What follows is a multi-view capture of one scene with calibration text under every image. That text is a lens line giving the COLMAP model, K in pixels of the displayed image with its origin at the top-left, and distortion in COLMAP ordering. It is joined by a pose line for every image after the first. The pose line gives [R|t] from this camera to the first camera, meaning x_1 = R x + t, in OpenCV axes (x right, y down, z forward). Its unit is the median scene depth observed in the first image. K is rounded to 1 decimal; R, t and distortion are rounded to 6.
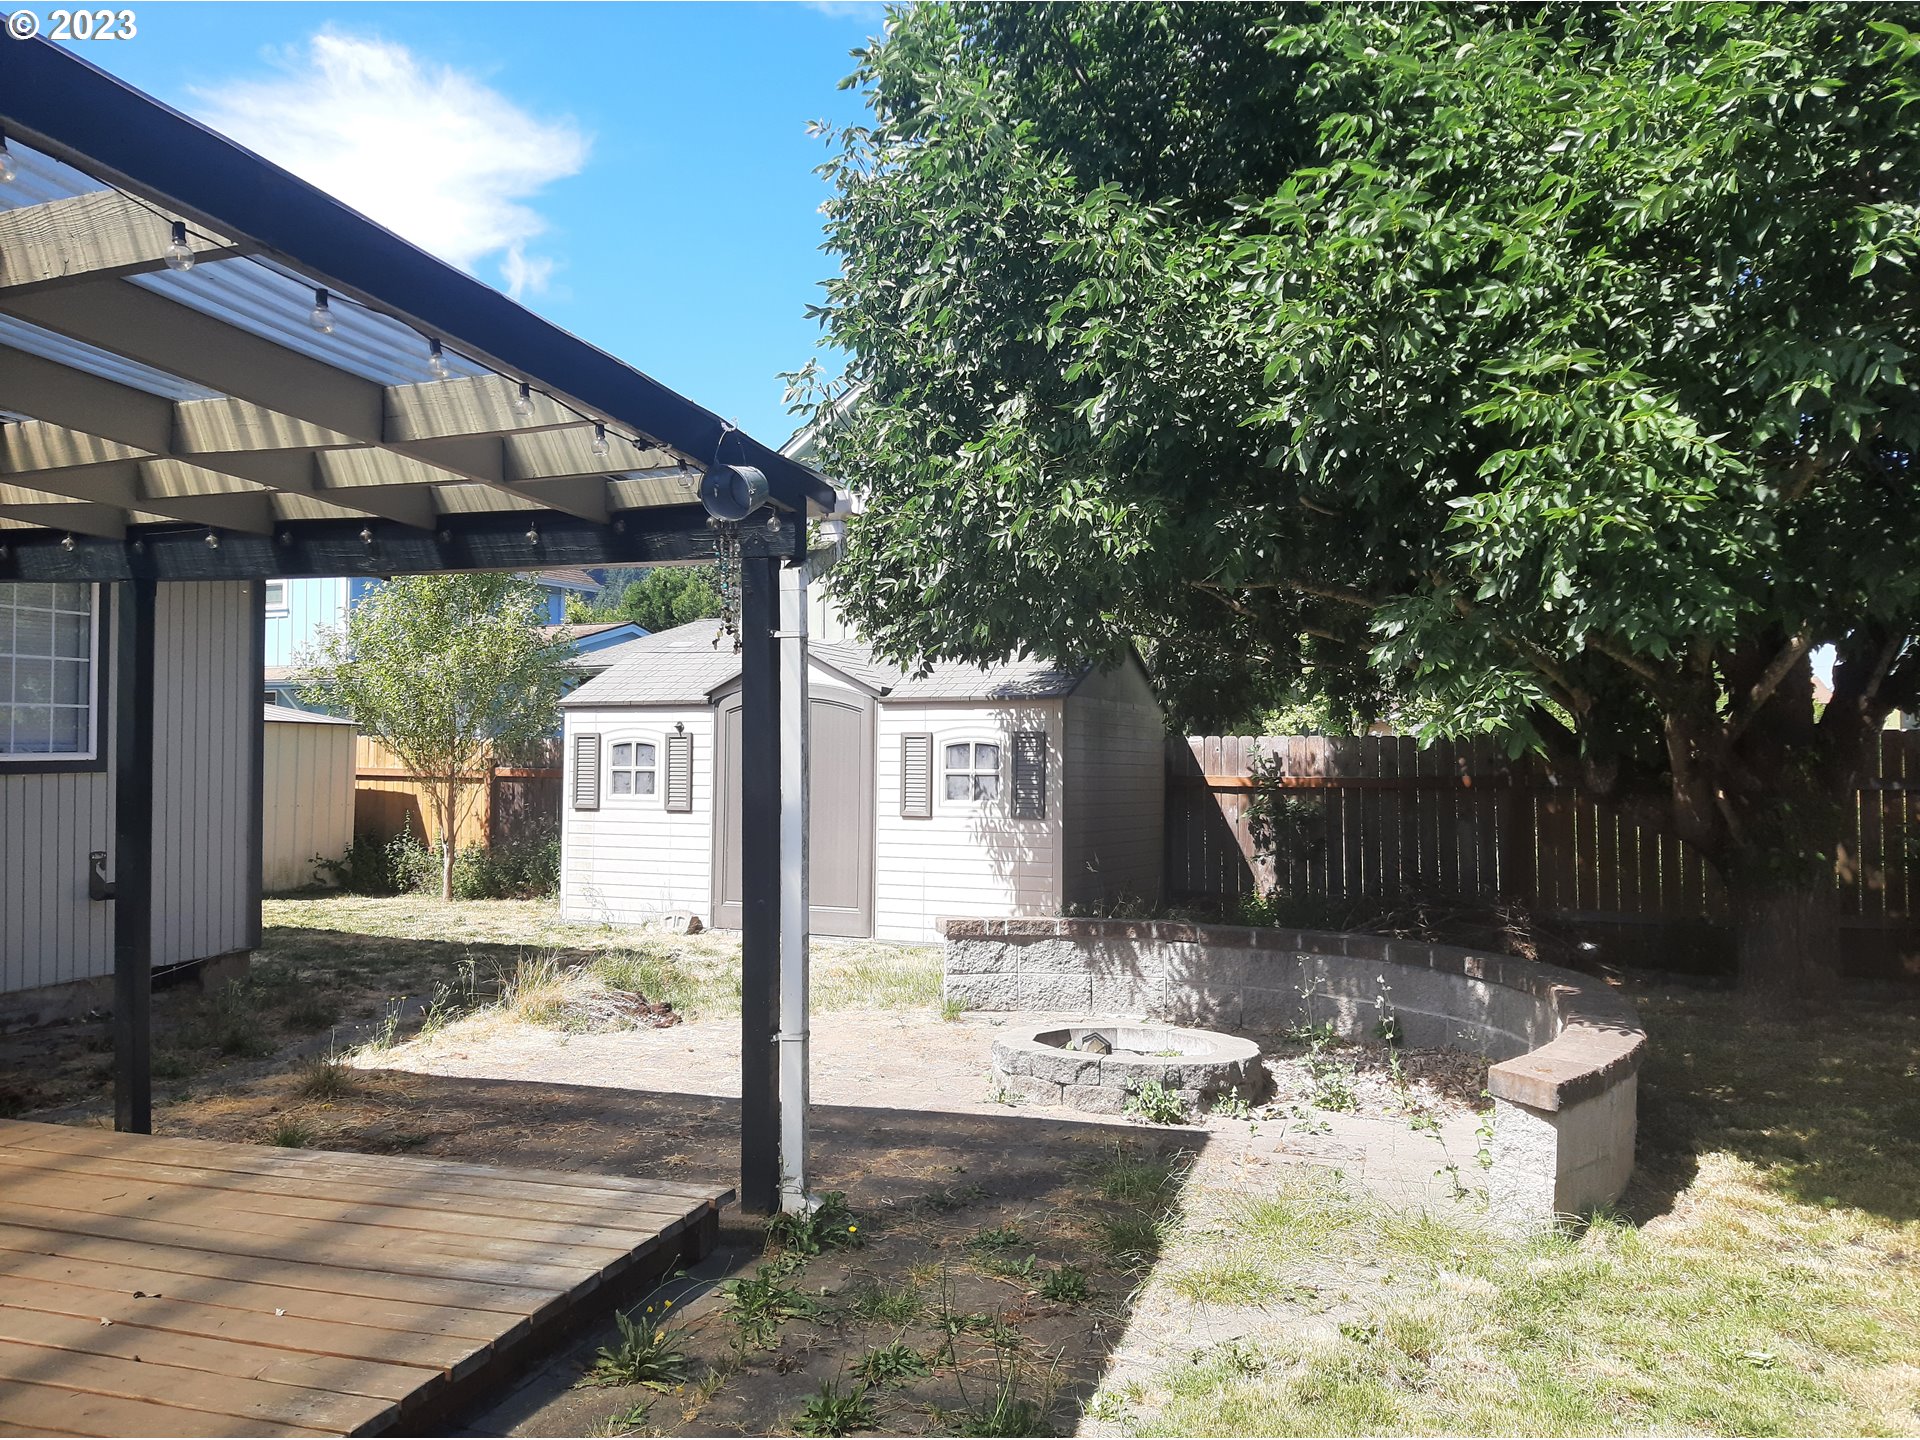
lens RADIAL K [[1662.2, 0, 887.6], [0, 1662.2, 708.0], [0, 0, 1]] dist [0.119082, -0.213161]
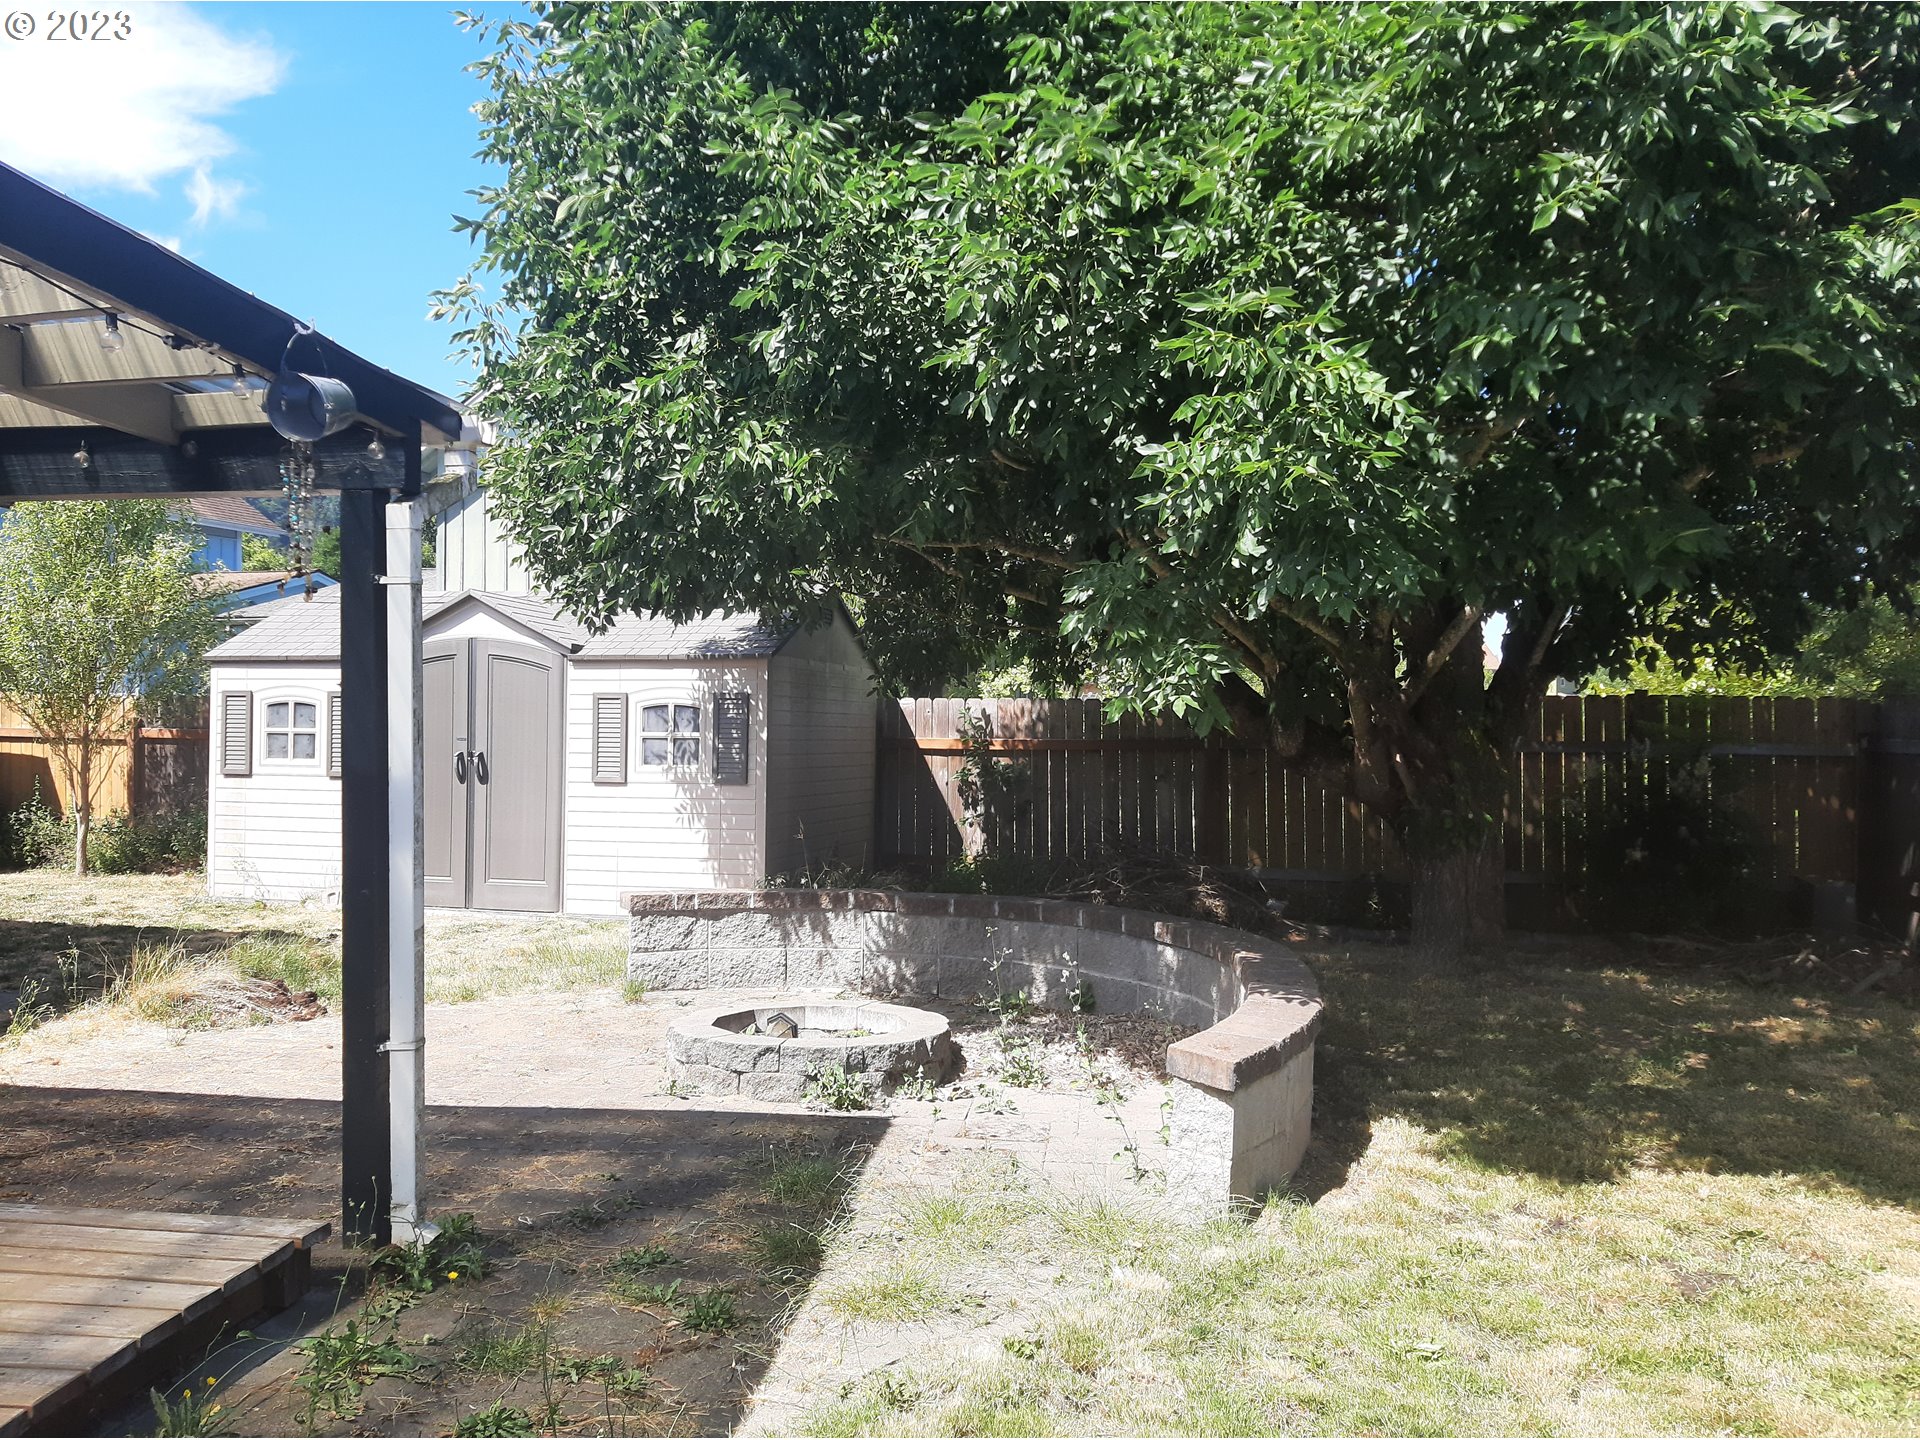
lens RADIAL K [[1497.0, 0, 954.8], [0, 1497.0, 696.3], [0, 0, 1]] dist [0.094825, -0.162094]
pose [[0.985332, 0.005477, 0.170561, 0.081452], [-0.008910, 0.999773, 0.019369, -0.002142], [-0.170416, -0.020604, 0.985157, 0.162444]]
